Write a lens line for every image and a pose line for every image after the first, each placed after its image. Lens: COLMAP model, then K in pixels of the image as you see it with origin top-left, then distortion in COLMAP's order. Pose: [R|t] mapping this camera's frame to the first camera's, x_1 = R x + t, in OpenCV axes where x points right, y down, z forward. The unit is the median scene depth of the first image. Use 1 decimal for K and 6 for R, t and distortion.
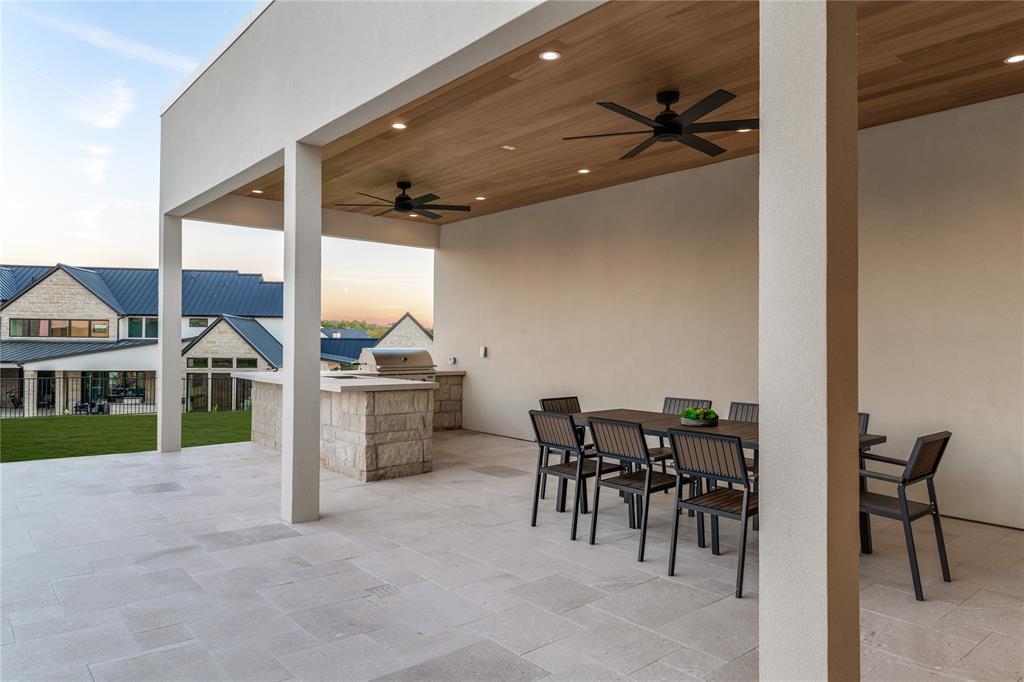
lens RADIAL K [[678.5, 0, 513.2], [0, 678.5, 341.3], [0, 0, 1]] dist [0.002295, 0.000179]
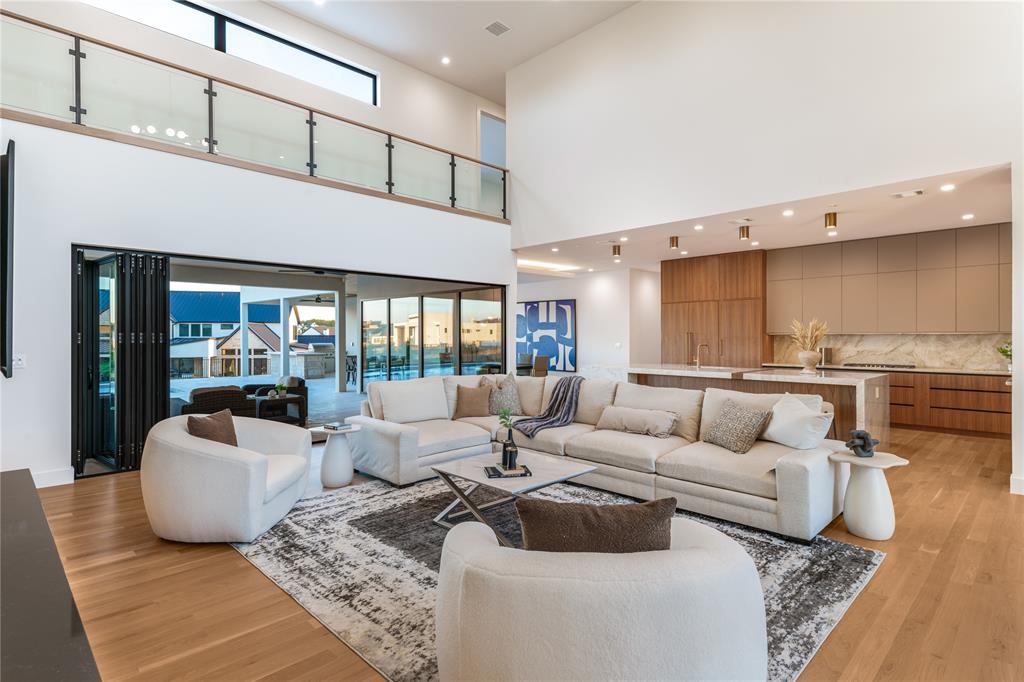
lens RADIAL K [[528.8, 0, 510.5], [0, 528.8, 337.3], [0, 0, 1]] dist [-0.001033, -0.000025]
pose [[0.996898, -0.009854, 0.078085, 0.104401], [0.009416, 0.999938, 0.005976, -0.004862], [-0.078139, -0.005222, 0.996929, -0.301024]]
